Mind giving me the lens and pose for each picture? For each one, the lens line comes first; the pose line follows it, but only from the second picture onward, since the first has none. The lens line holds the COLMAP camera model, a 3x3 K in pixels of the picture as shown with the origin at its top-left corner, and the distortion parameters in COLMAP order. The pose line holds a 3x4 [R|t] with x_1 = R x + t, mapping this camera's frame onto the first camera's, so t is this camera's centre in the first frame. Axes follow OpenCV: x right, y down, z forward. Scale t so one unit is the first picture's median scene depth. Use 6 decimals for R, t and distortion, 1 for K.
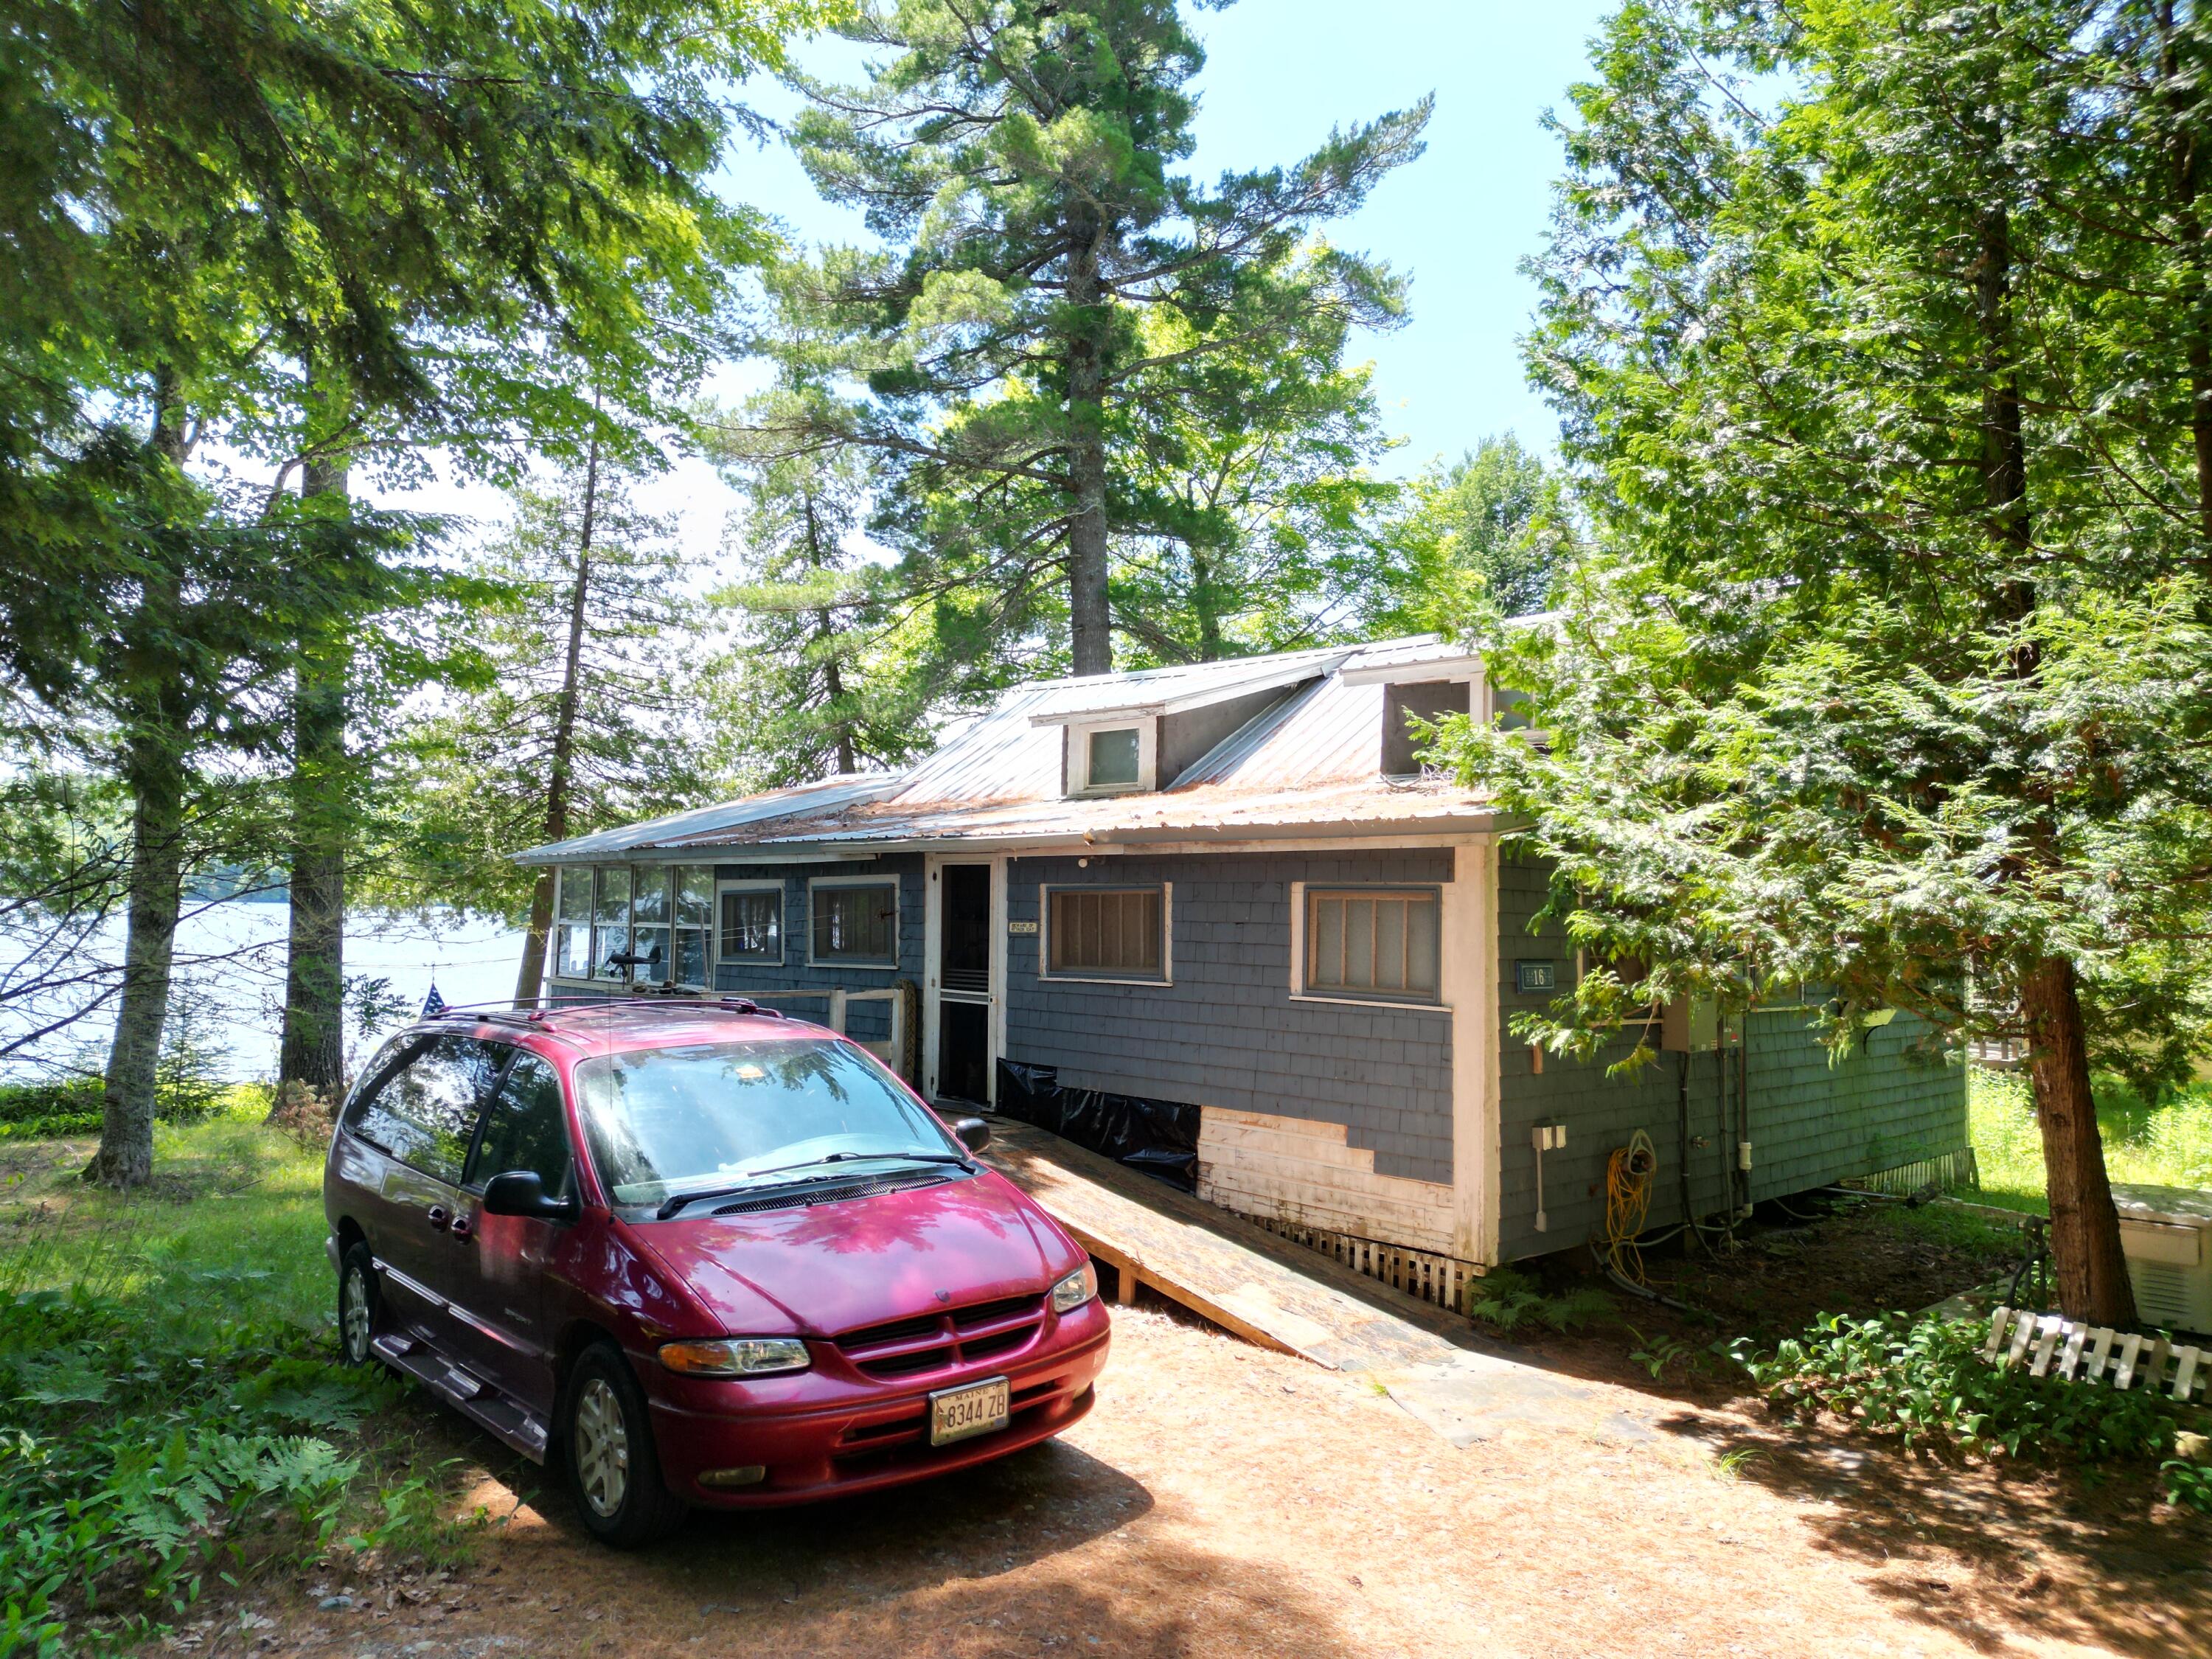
lens RADIAL K [[1519.8, 0, 1106.0], [0, 1519.8, 829.5], [0, 0, 1]] dist [-0.003022, 0.000768]
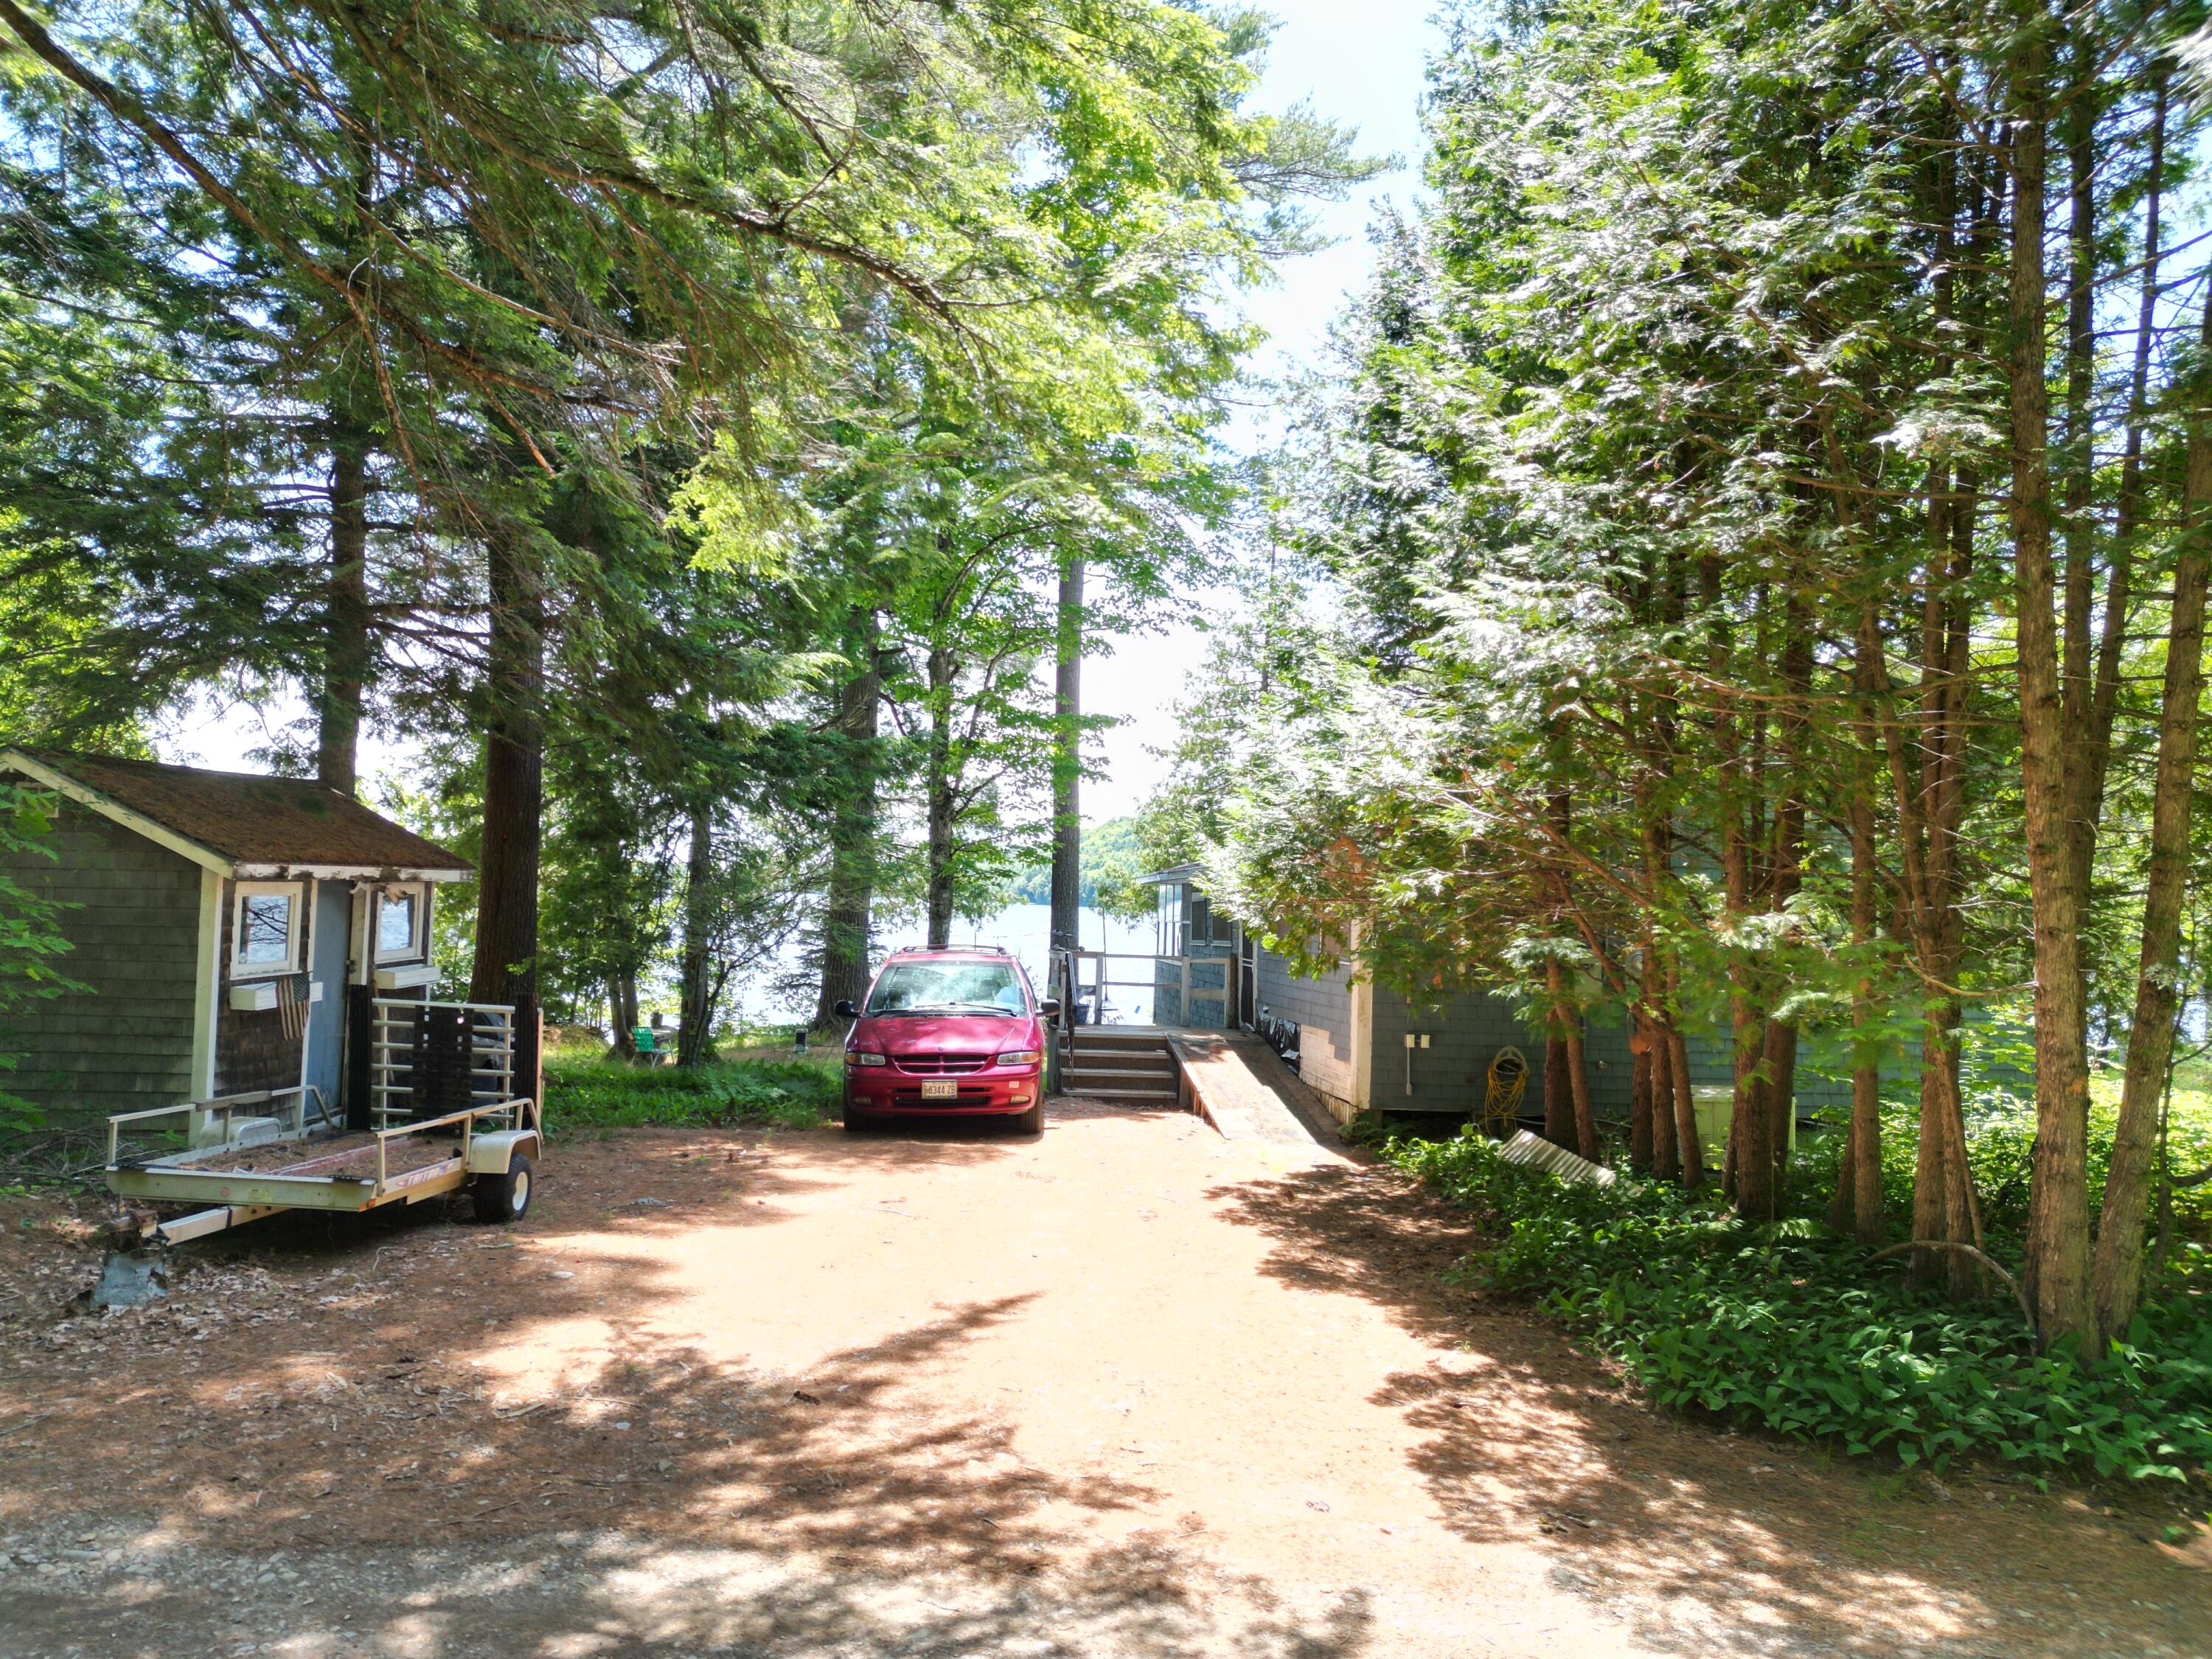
lens RADIAL K [[1593.0, 0, 1106.0], [0, 1593.0, 829.5], [0, 0, 1]] dist [0.105372, -0.183313]
pose [[0.790428, -0.026573, -0.611978, 0.429251], [0.017813, 0.999633, -0.020398, -0.001263], [0.612296, 0.005222, 0.790611, -0.240979]]
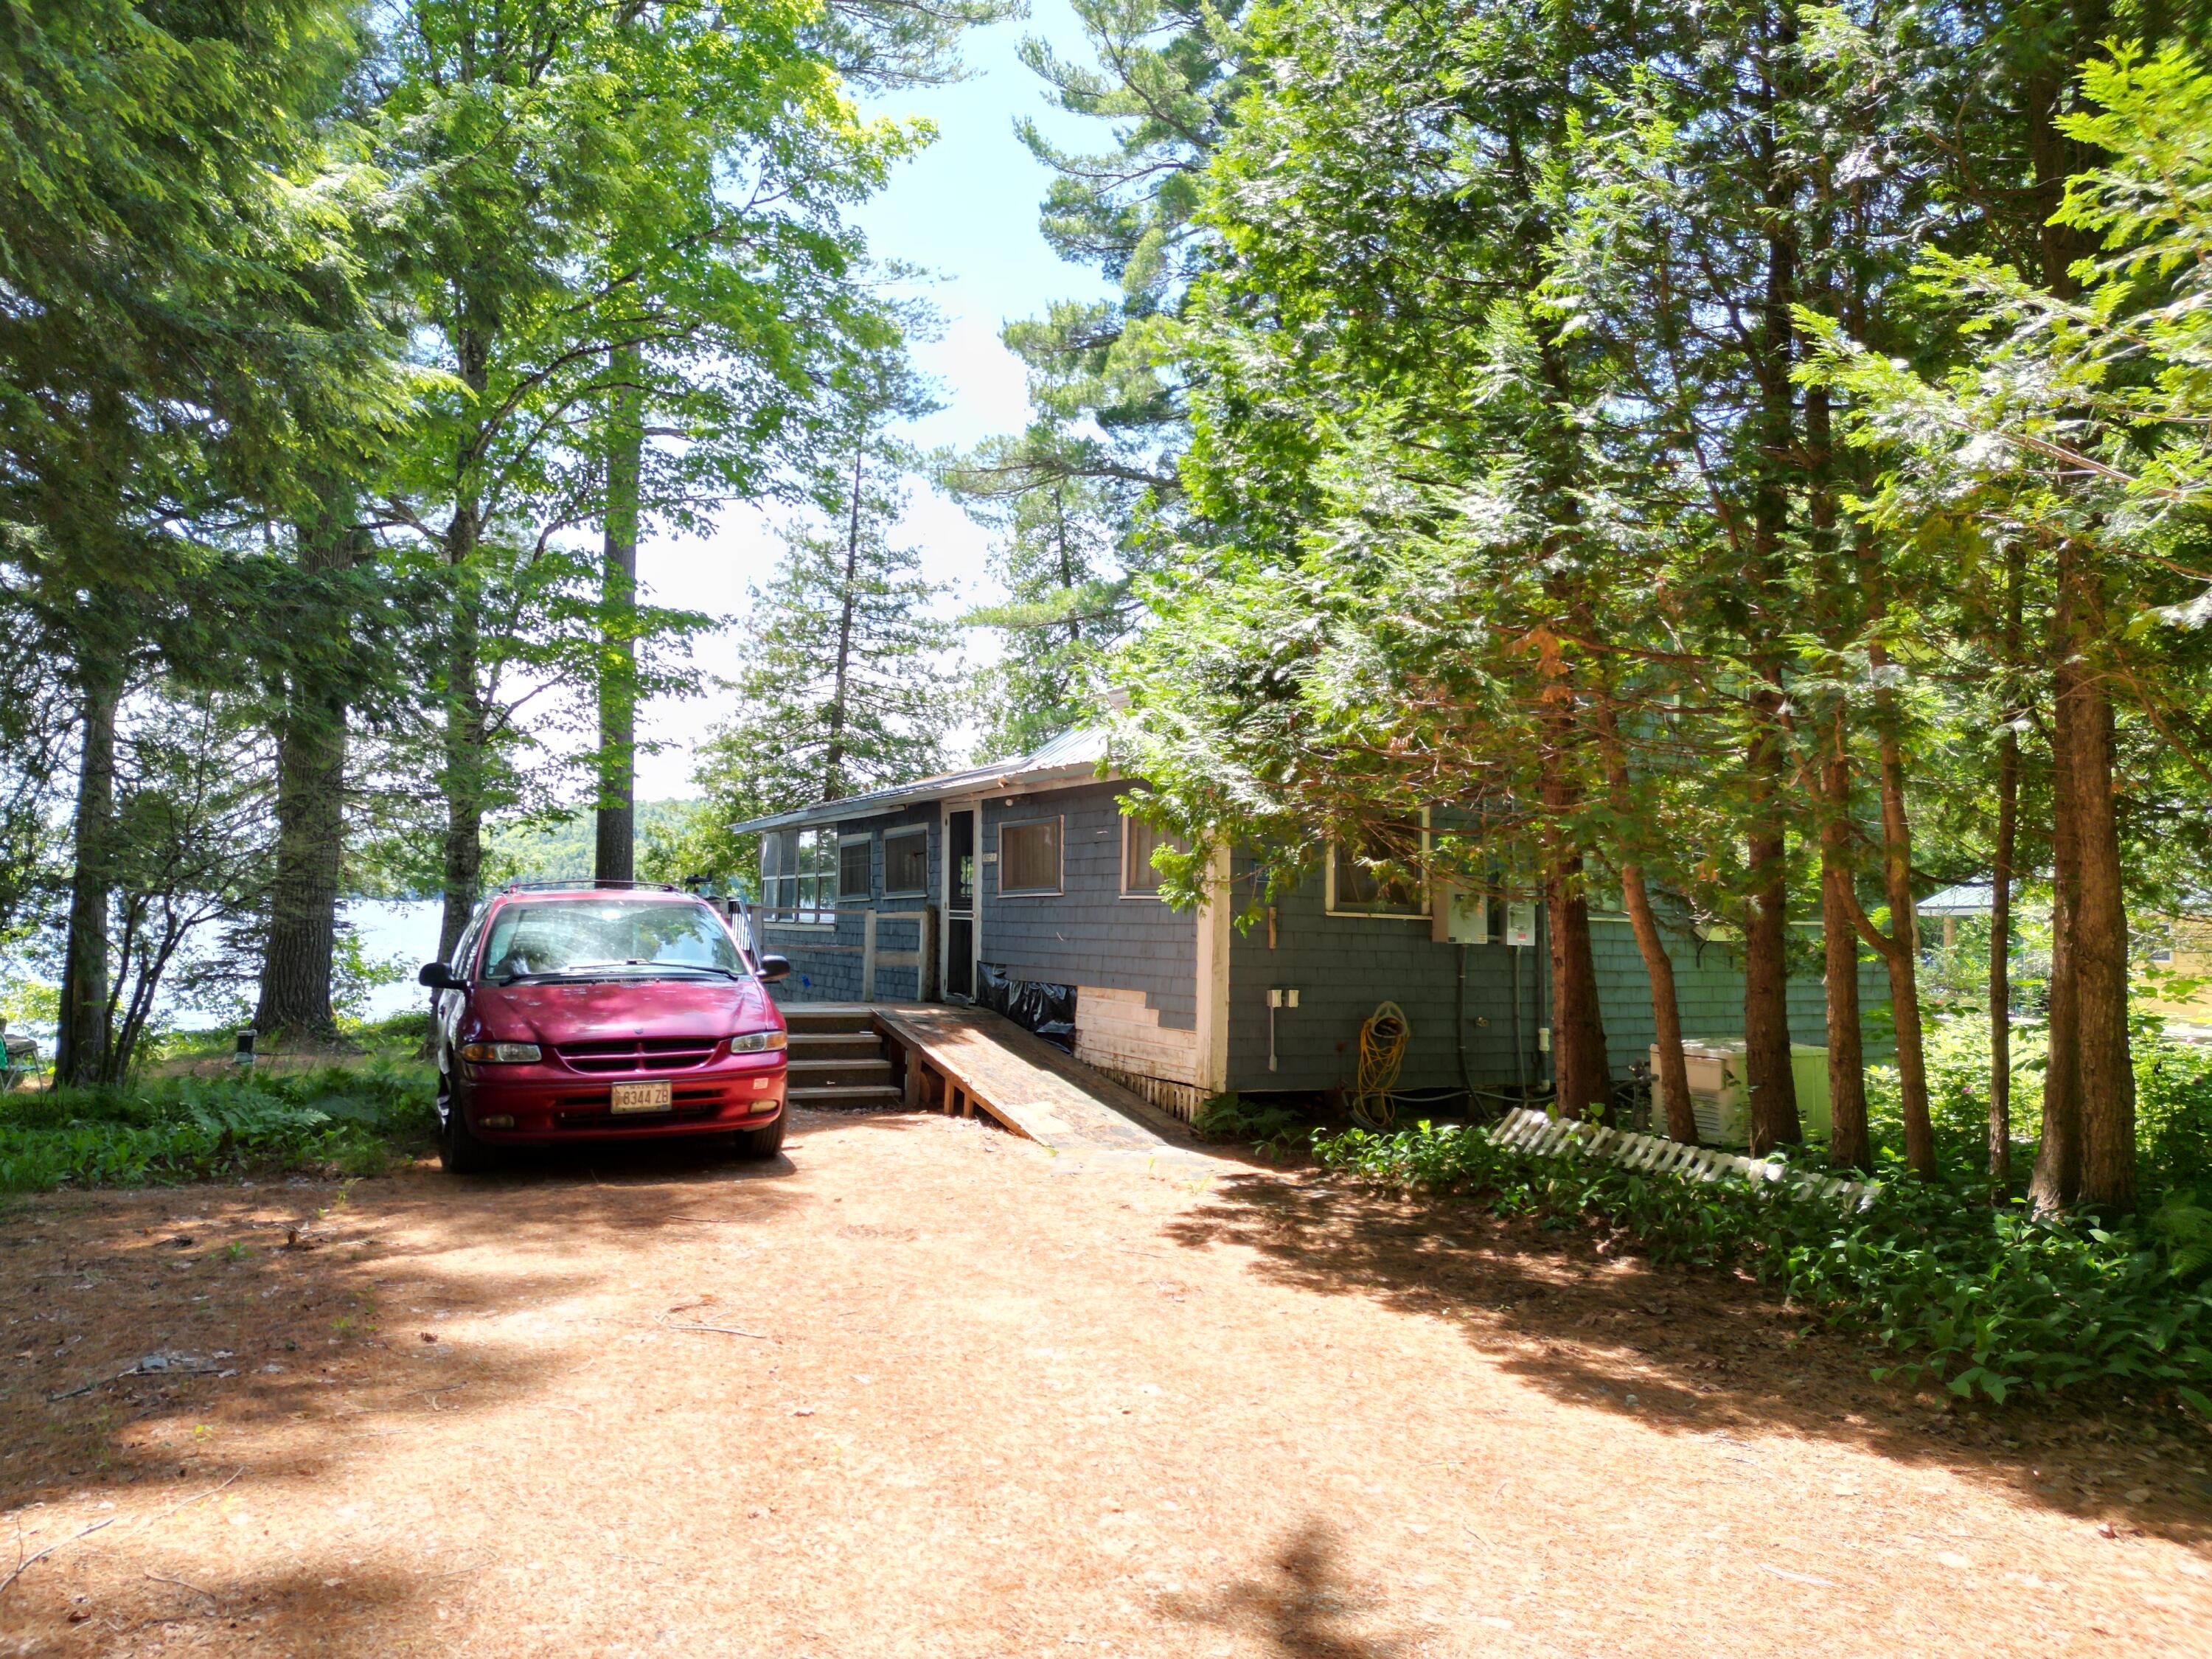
lens RADIAL K [[1558.5, 0, 1155.4], [0, 1558.5, 836.4], [0, 0, 1]] dist [0.005697, -0.000857]
pose [[0.964673, -0.015468, -0.262994, 0.205397], [0.013089, 0.999856, -0.010797, 0.030376], [0.263123, 0.006973, 0.964737, -0.111869]]
